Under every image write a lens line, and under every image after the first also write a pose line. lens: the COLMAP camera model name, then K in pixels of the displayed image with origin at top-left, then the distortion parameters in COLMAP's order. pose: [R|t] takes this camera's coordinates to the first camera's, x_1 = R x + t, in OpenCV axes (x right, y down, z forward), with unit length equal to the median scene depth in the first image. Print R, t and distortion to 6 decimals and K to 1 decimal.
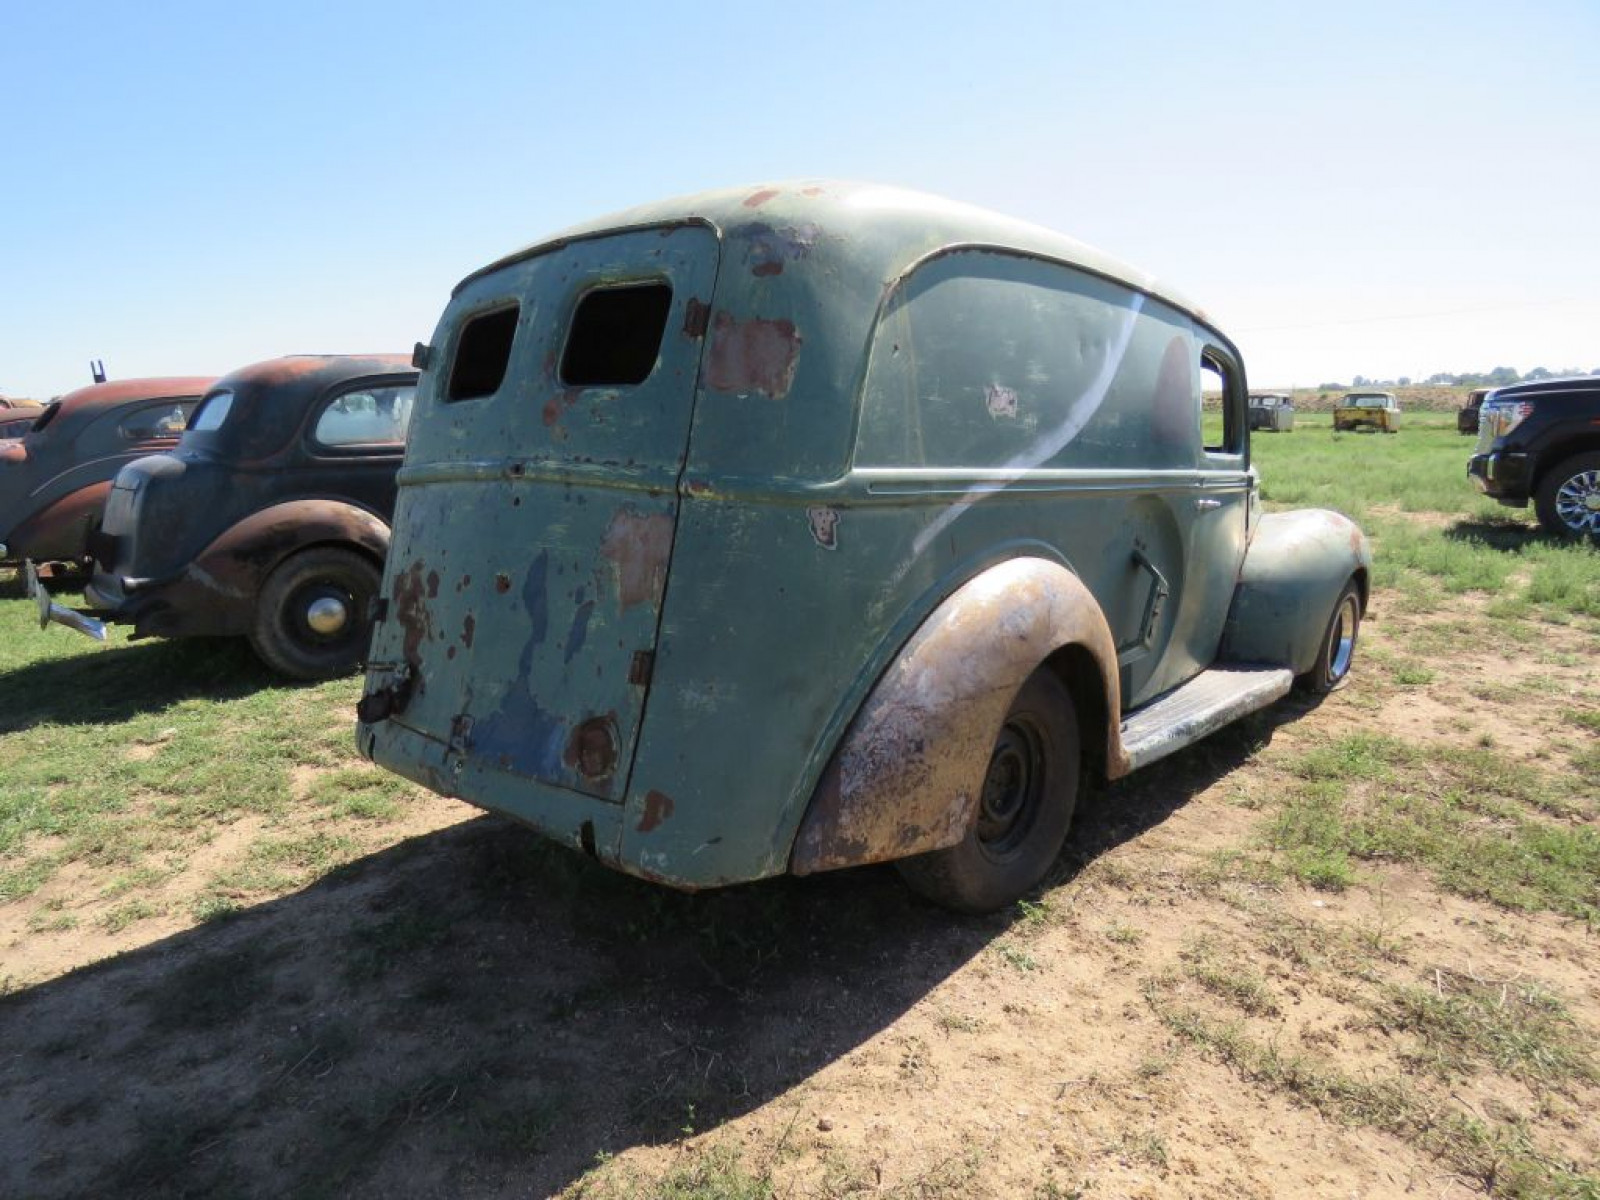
lens RADIAL K [[1054.5, 0, 799.4], [0, 1054.5, 688.1], [0, 0, 1]] dist [-0.026365, -0.002226]
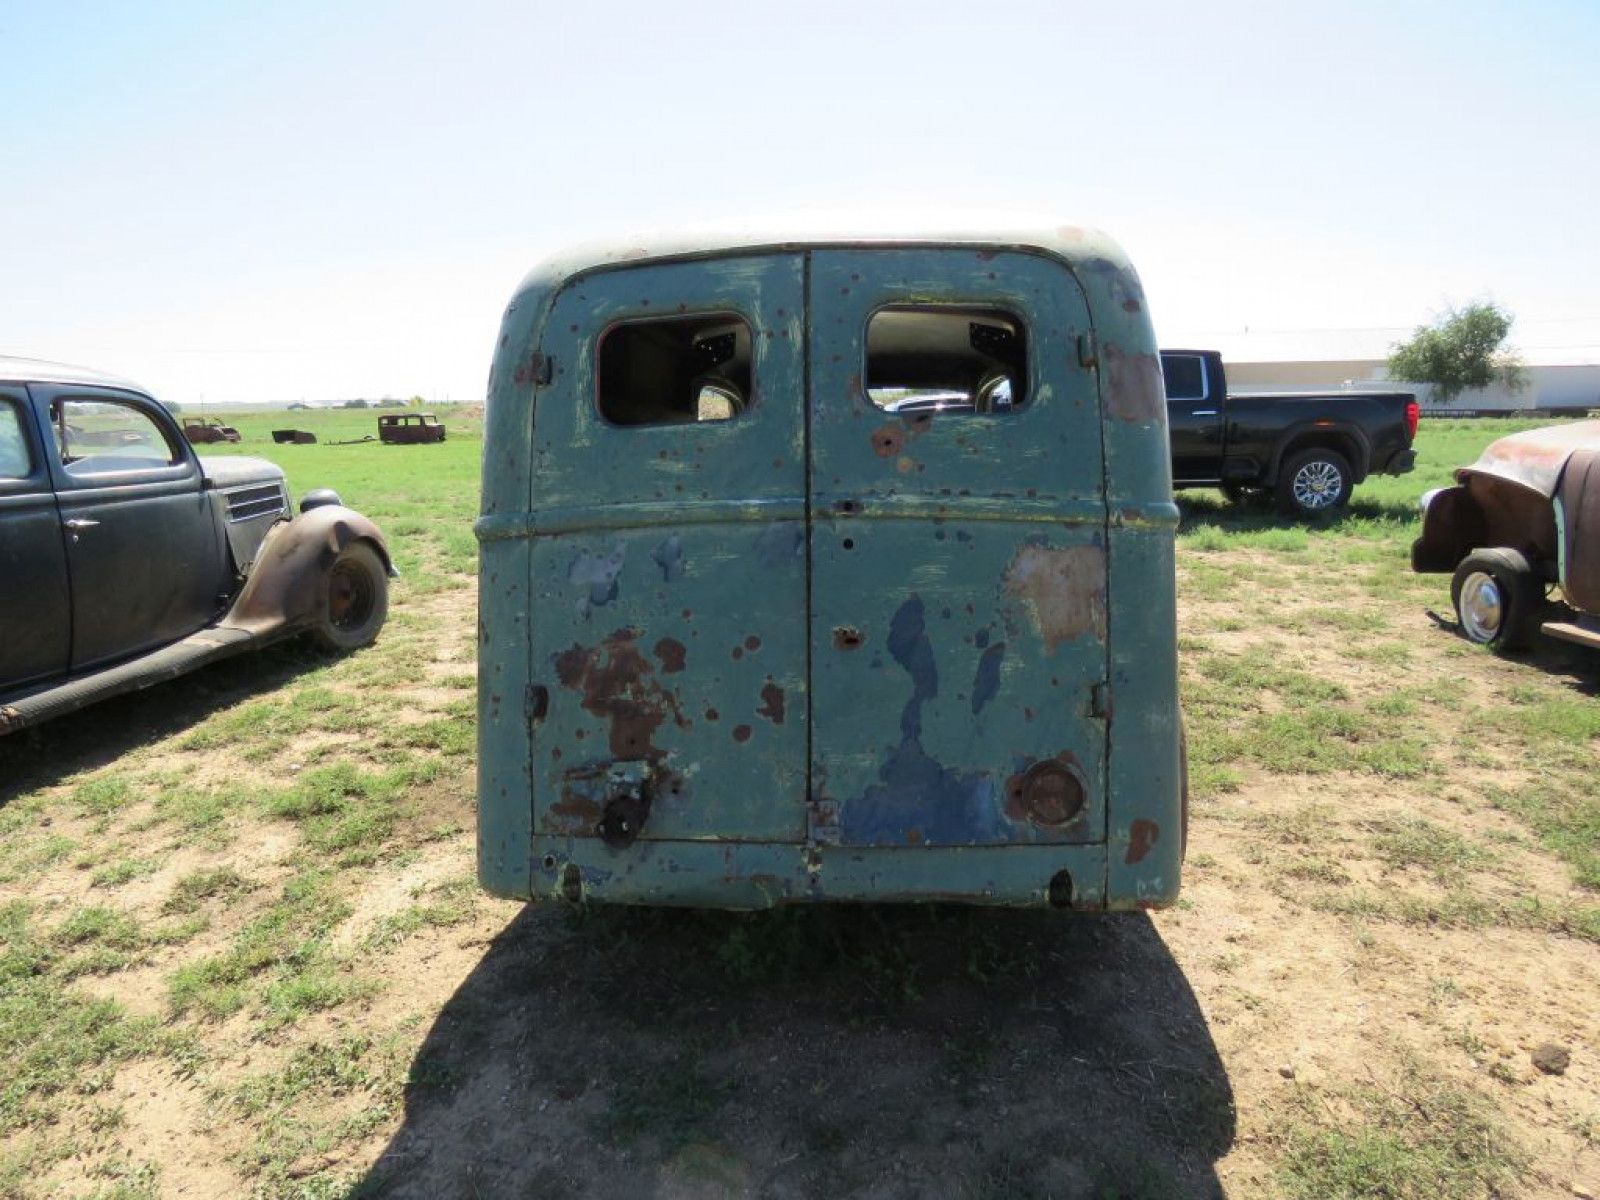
lens RADIAL K [[1024.1, 0, 806.1], [0, 1024.1, 690.9], [0, 0, 1]] dist [-0.031139, 0.000100]
pose [[0.780503, -0.150607, 0.606739, -0.885767], [0.157295, 0.986634, 0.042564, -0.106050], [-0.605040, 0.062215, 0.793761, 0.384492]]
